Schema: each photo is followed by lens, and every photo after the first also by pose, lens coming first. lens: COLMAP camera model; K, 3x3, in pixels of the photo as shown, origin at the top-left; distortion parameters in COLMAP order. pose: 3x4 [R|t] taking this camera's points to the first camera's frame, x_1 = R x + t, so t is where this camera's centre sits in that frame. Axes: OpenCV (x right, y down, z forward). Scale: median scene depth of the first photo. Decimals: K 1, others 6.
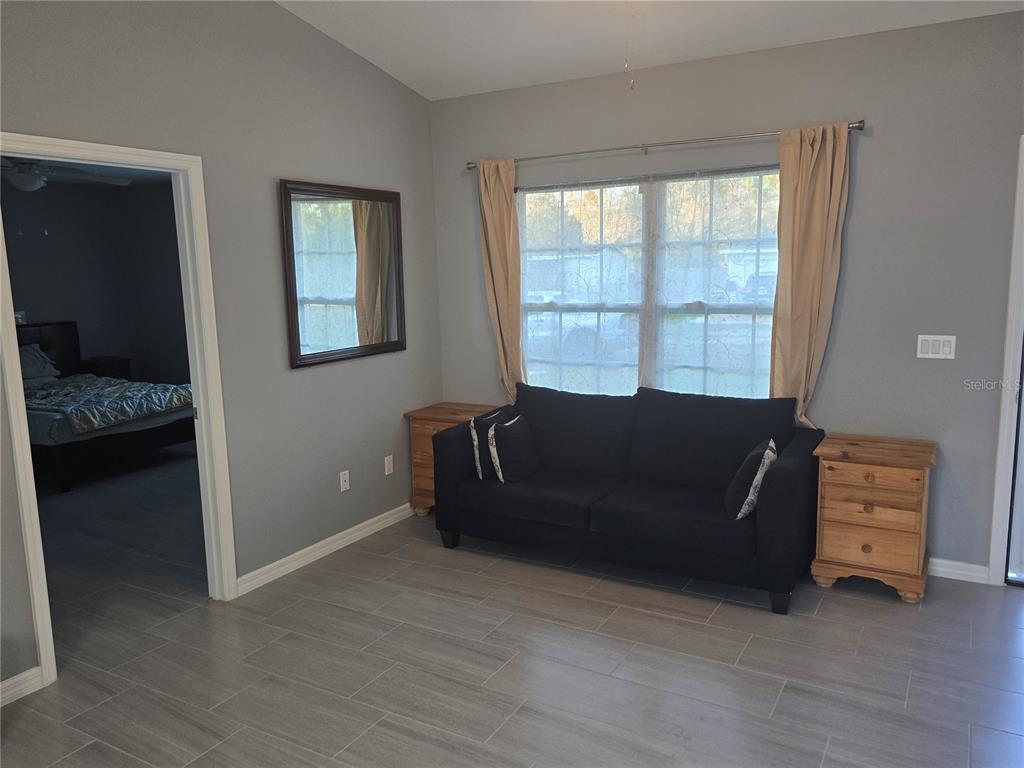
lens RADIAL K [[795.9, 0, 525.6], [0, 795.9, 382.5], [0, 0, 1]] dist [0.087961, -0.112844]
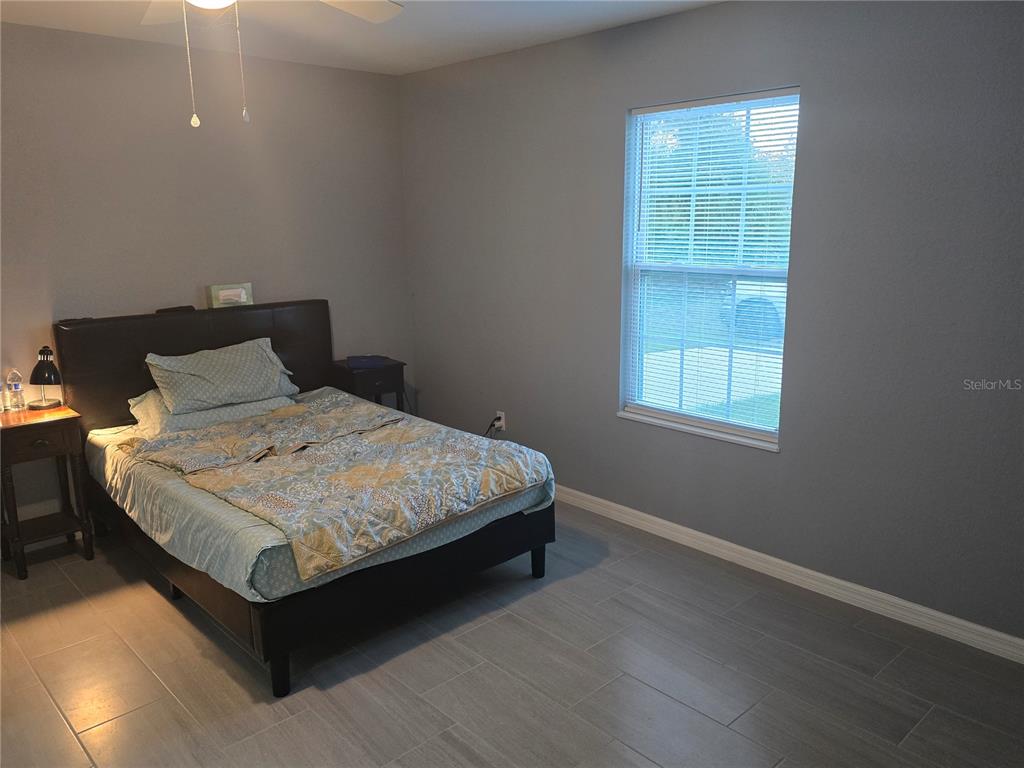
lens RADIAL K [[795.9, 0, 525.6], [0, 795.9, 382.5], [0, 0, 1]] dist [0.087961, -0.112844]
pose [[0.957362, 0.066446, -0.281144, -0.111499], [-0.044867, 0.995579, 0.082517, -0.031996], [0.285384, -0.066385, 0.956111, 0.214973]]
